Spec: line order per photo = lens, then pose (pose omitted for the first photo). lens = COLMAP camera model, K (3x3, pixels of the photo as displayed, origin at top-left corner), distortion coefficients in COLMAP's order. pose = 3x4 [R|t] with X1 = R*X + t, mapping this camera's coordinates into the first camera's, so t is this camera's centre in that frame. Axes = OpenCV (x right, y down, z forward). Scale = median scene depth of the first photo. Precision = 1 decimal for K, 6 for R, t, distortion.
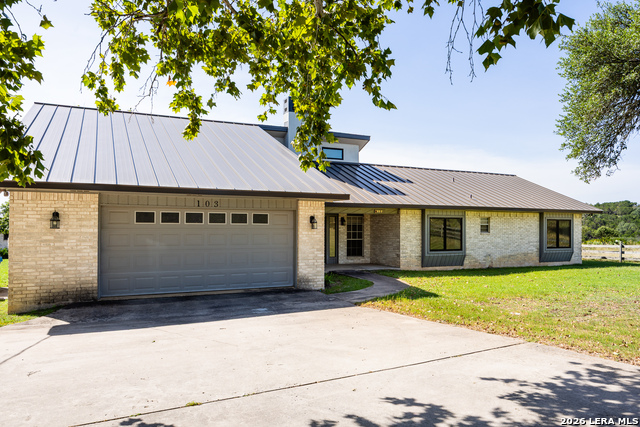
lens RADIAL K [[469.7, 0, 320.5], [0, 469.7, 219.8], [0, 0, 1]] dist [-0.002702, 0.000016]
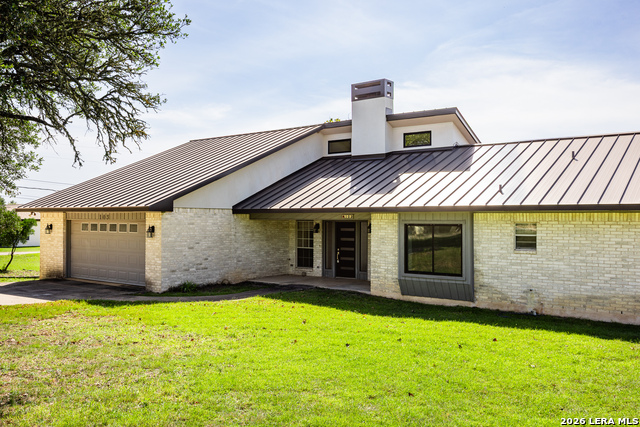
lens RADIAL K [[570.4, 0, 319.0], [0, 570.4, 212.2], [0, 0, 1]] dist [-0.004810, 0.005840]
pose [[0.451746, -0.012501, -0.892059, 0.935317], [0.011010, 0.999904, -0.008437, -0.017041], [0.892079, -0.006010, 0.451840, 0.507566]]
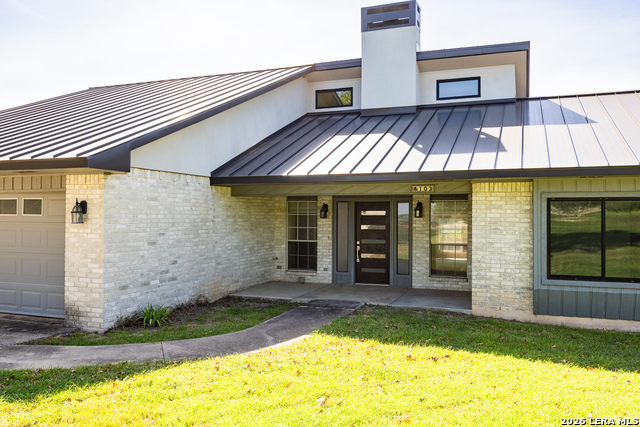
lens RADIAL K [[535.5, 0, 322.2], [0, 535.5, 210.1], [0, 0, 1]] dist [-0.005261, -0.000828]
pose [[0.685683, -0.007531, -0.727862, 0.446404], [0.008356, 0.999962, -0.002474, 0.004941], [0.727853, -0.004386, 0.685720, 0.525048]]
